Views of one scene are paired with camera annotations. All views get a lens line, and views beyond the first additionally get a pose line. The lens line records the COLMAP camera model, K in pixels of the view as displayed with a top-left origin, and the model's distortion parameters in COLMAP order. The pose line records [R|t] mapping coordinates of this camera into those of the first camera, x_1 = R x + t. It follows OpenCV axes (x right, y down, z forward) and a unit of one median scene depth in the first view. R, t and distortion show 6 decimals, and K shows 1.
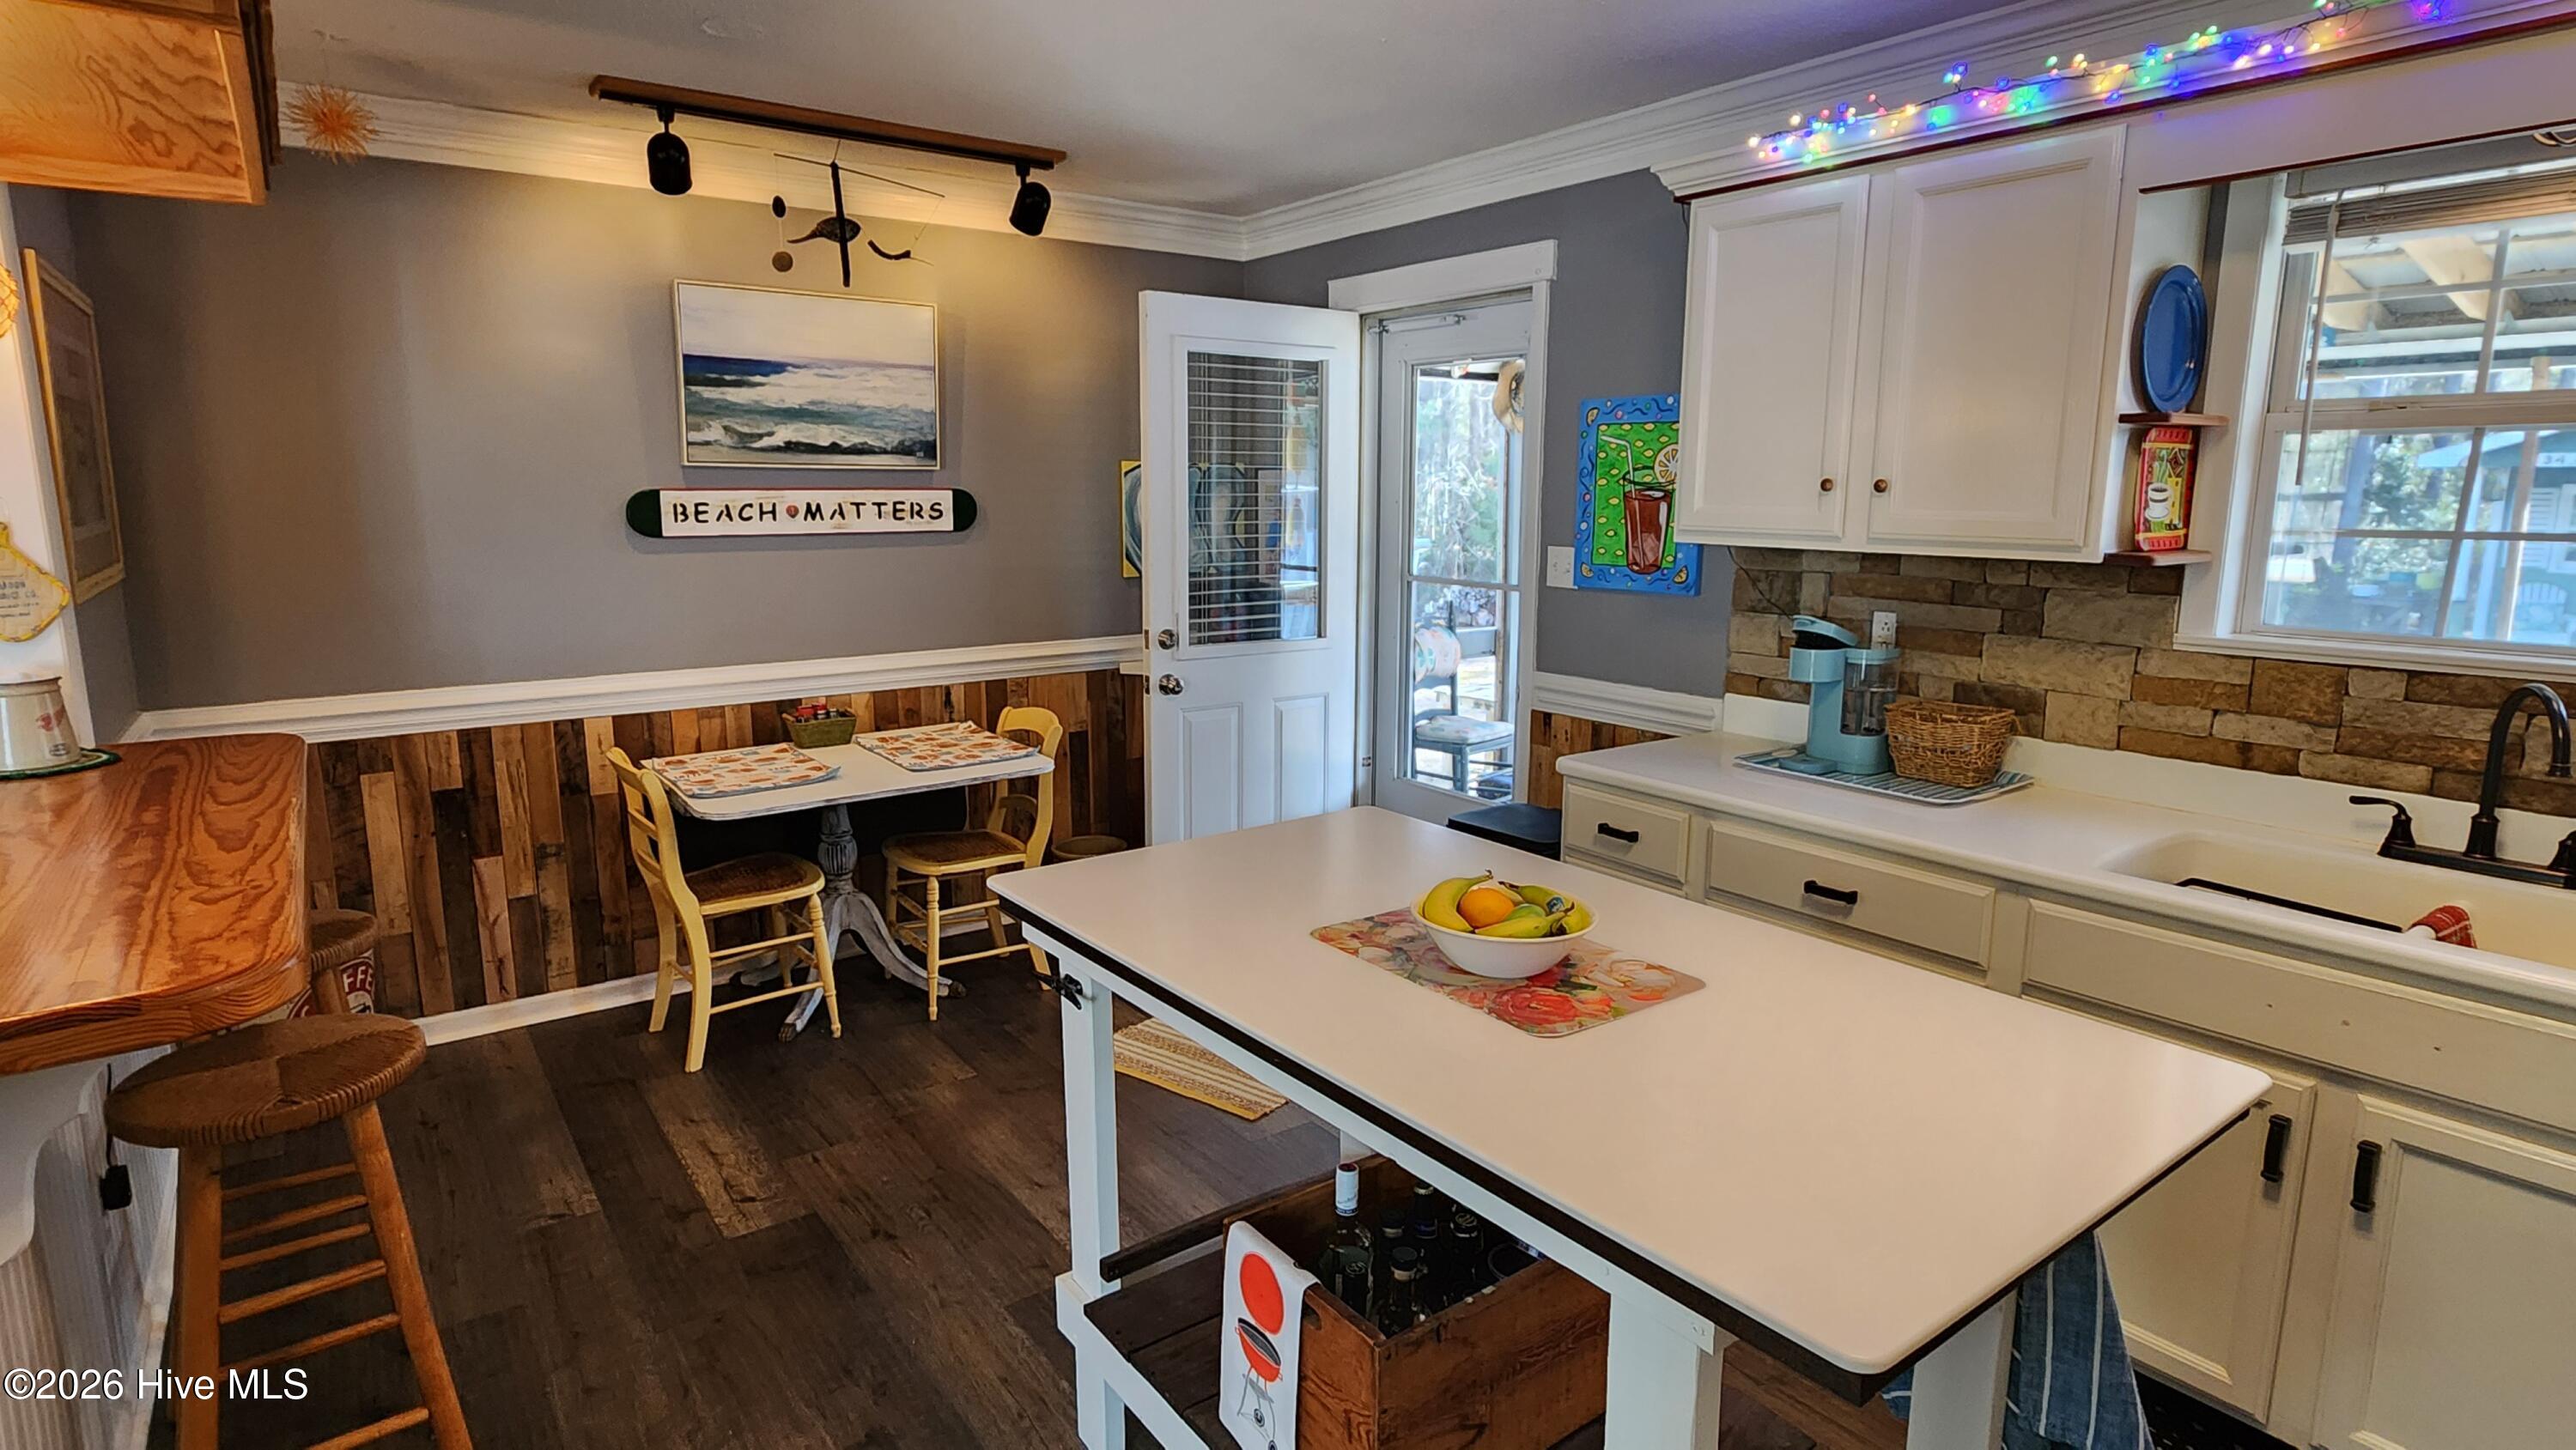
lens RADIAL K [[1313.6, 0, 1280.2], [0, 1313.6, 716.3], [0, 0, 1]] dist [-0.011272, 0.007584]
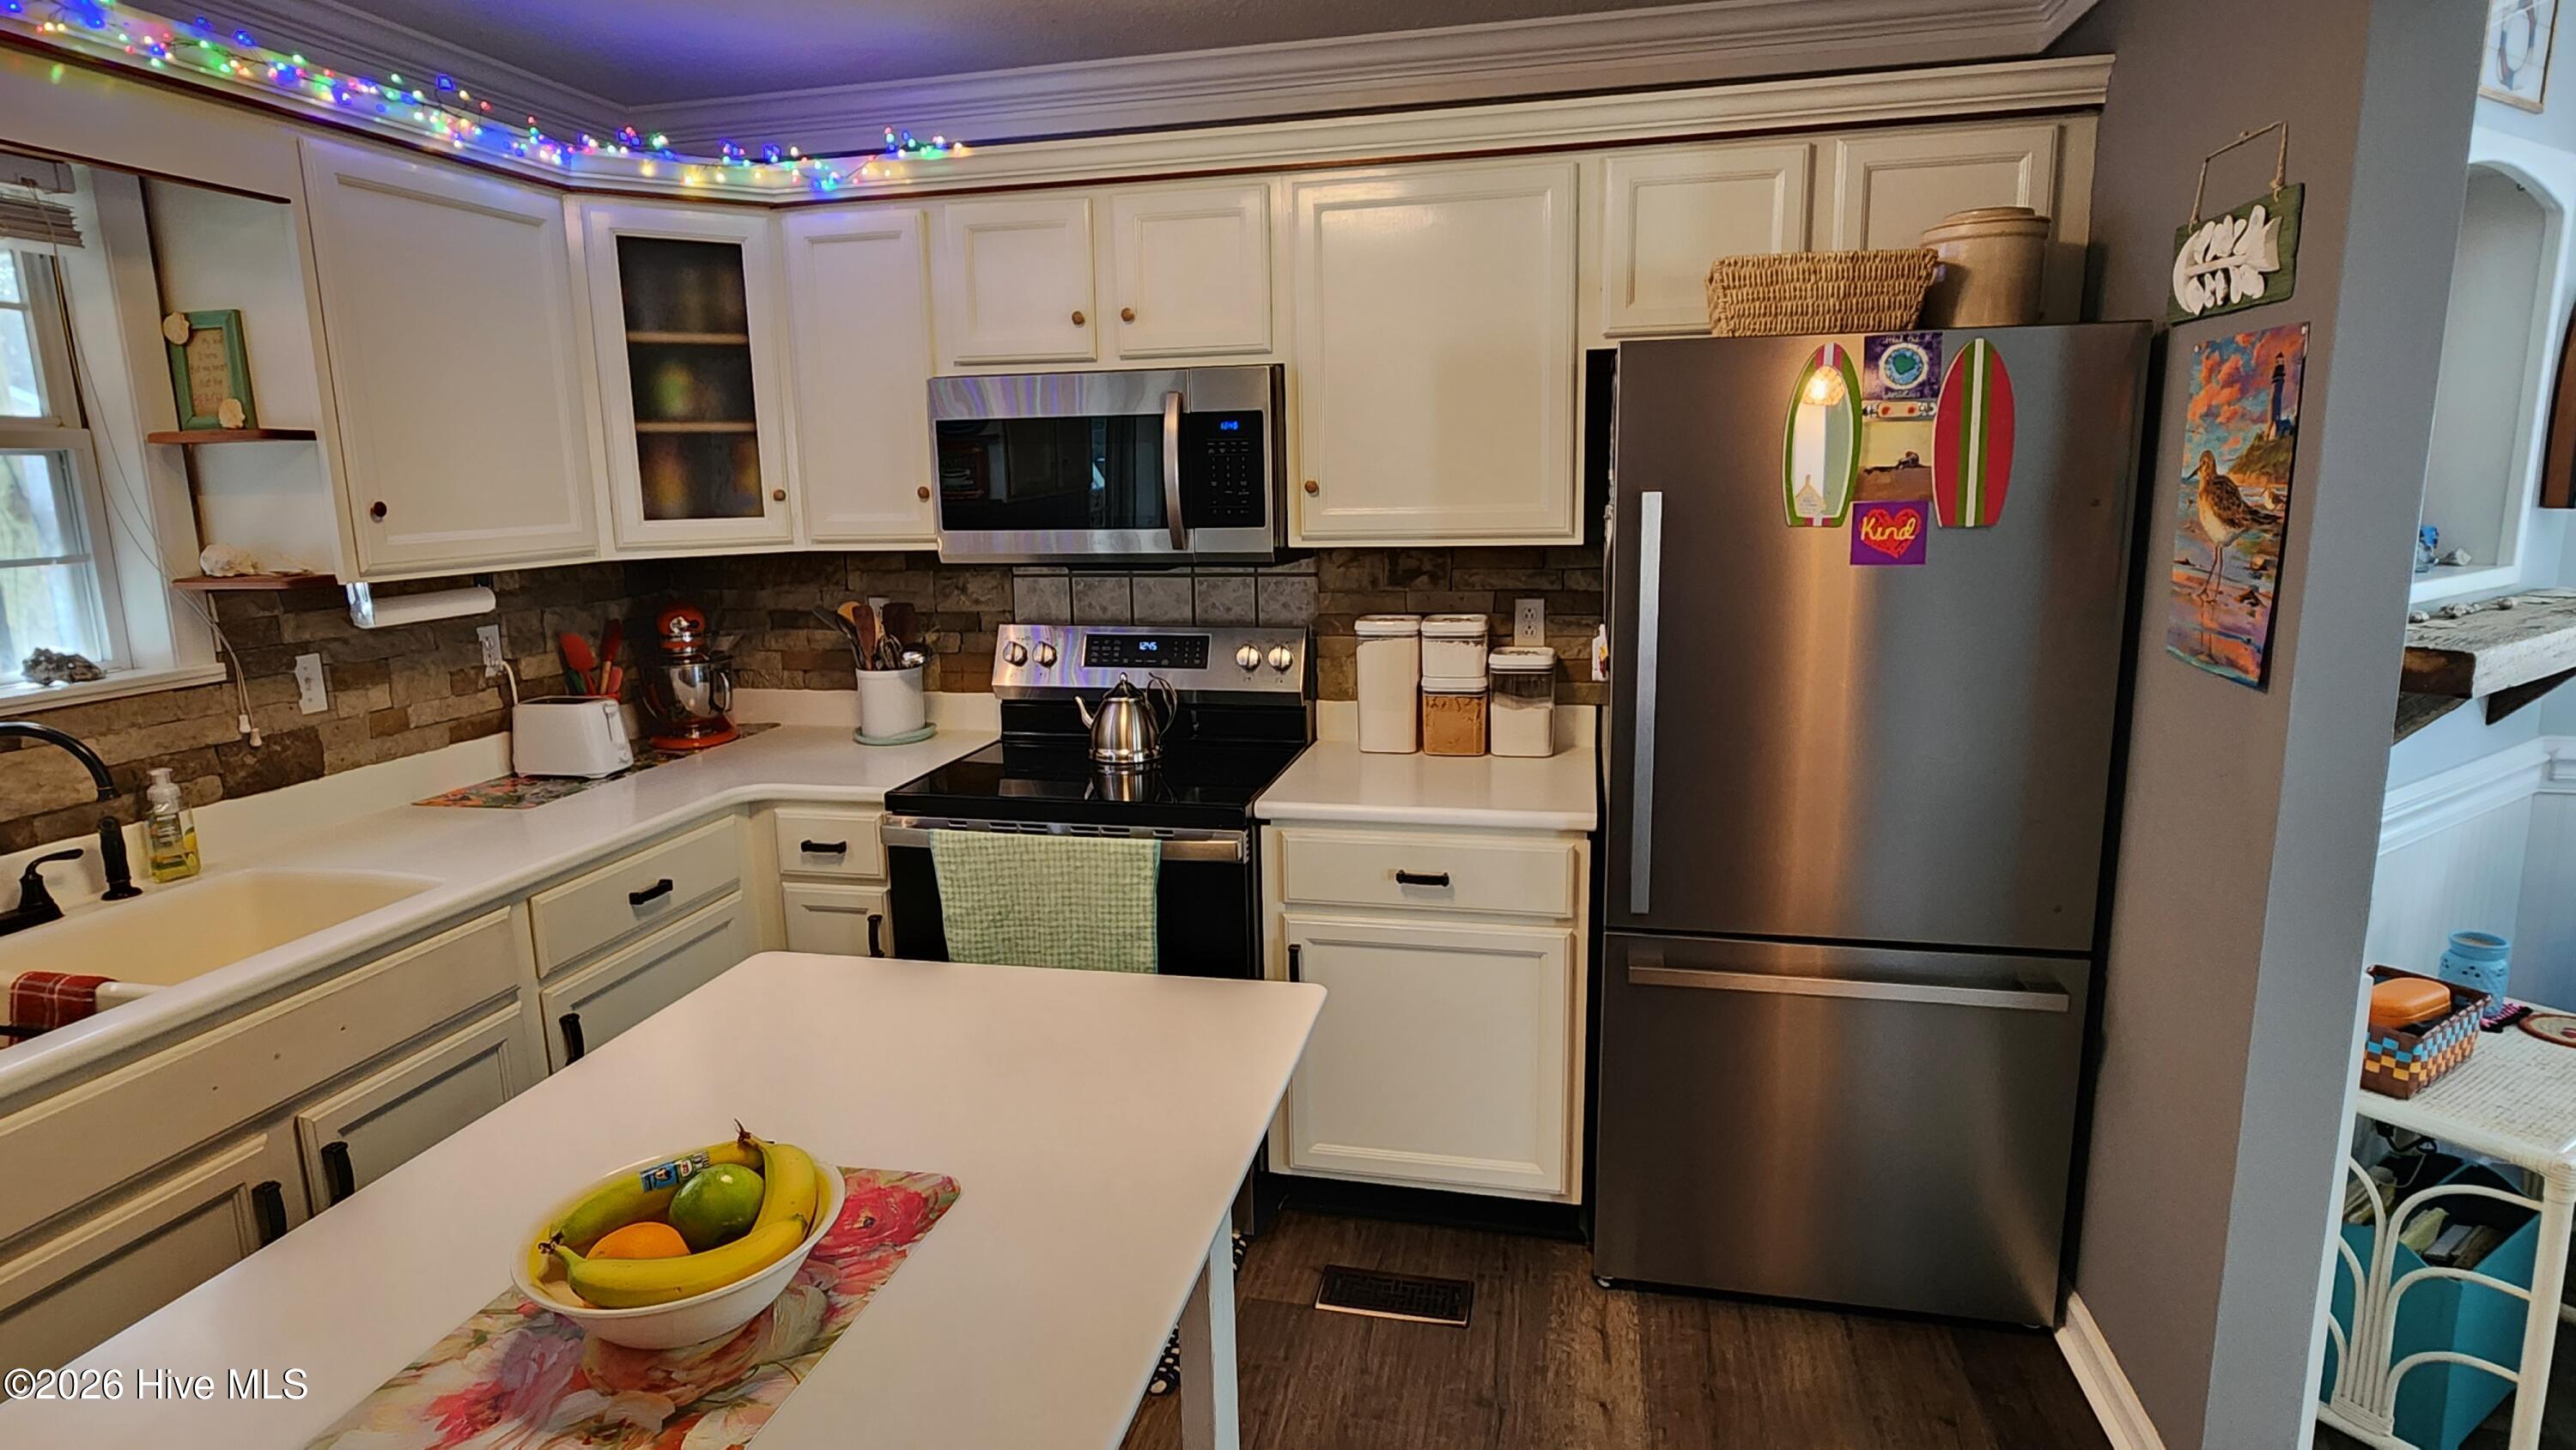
lens RADIAL K [[1313.6, 0, 1288.0], [0, 1313.6, 711.7], [0, 0, 1]] dist [-0.011272, 0.007584]
pose [[-0.654263, -0.126901, 0.745544, -0.276459], [0.147843, 0.945339, 0.290650, -0.133751], [-0.741676, 0.300385, -0.599738, 0.683929]]
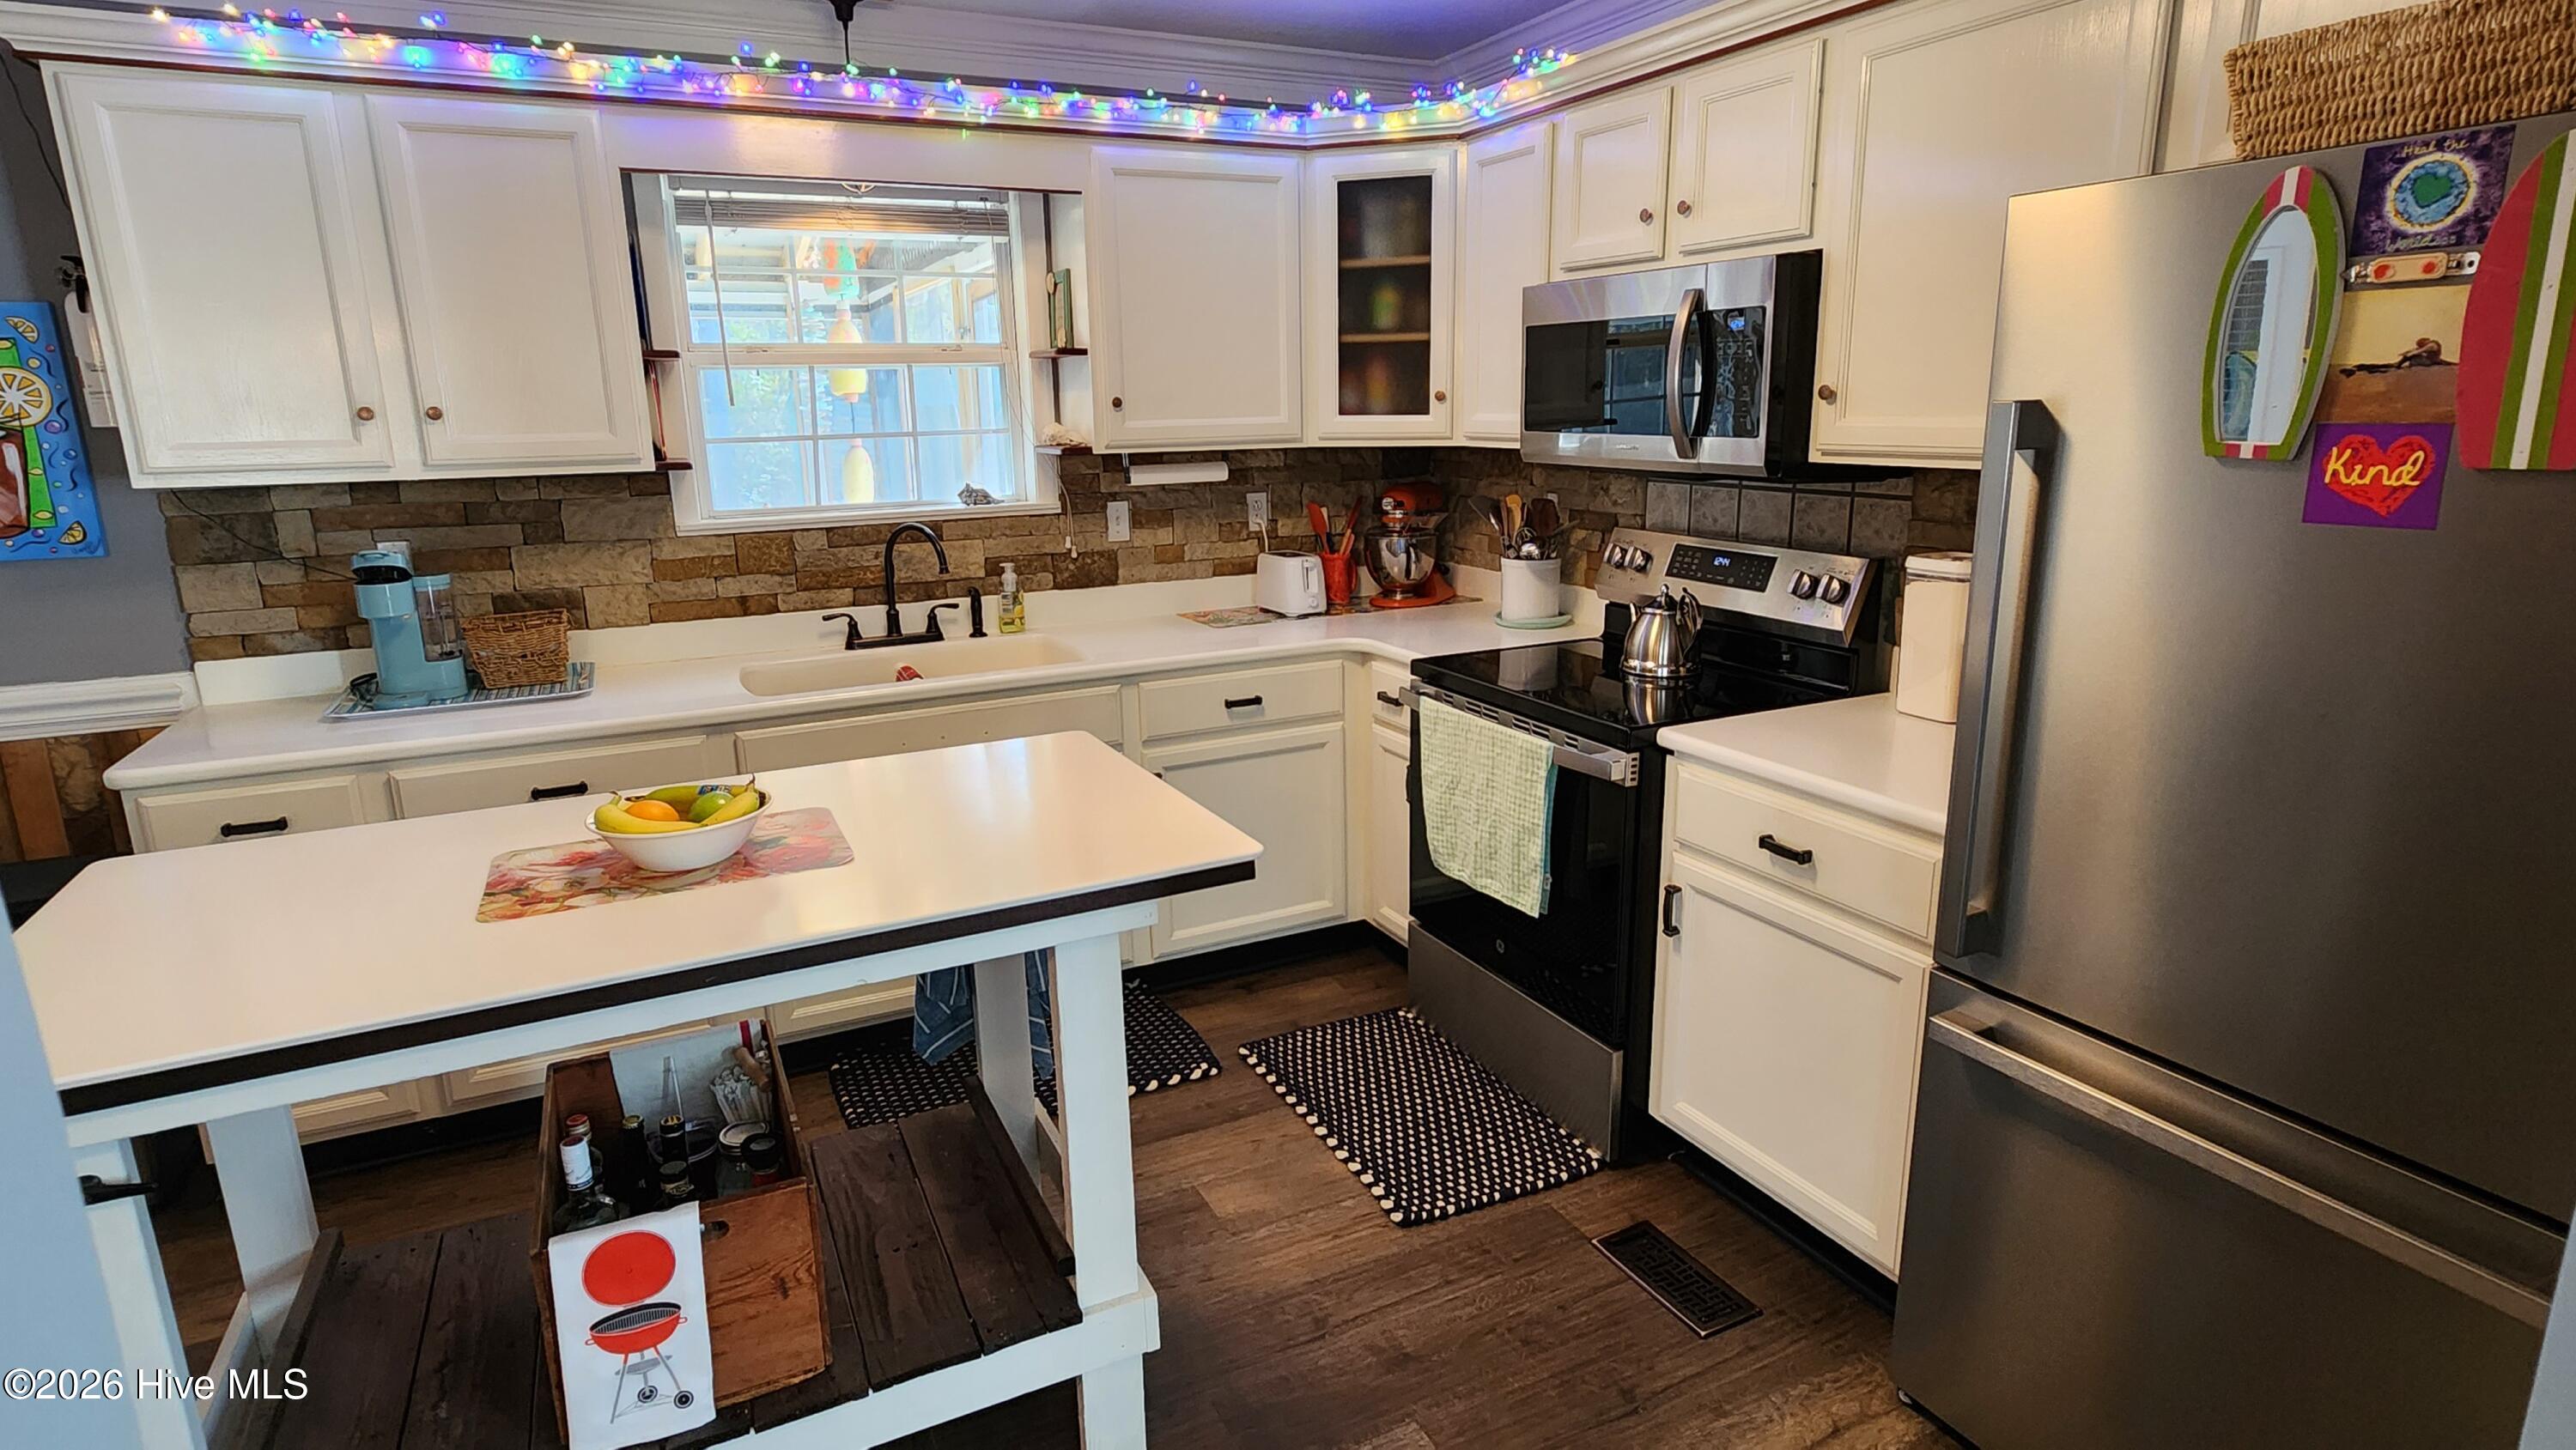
lens RADIAL K [[1313.6, 0, 1282.9], [0, 1313.6, 713.9], [0, 0, 1]] dist [-0.011272, 0.007584]
pose [[0.171330, -0.237918, 0.956055, -0.478150], [0.187580, 0.960530, 0.205416, -0.035916], [-0.967192, 0.144143, 0.209196, 0.177753]]
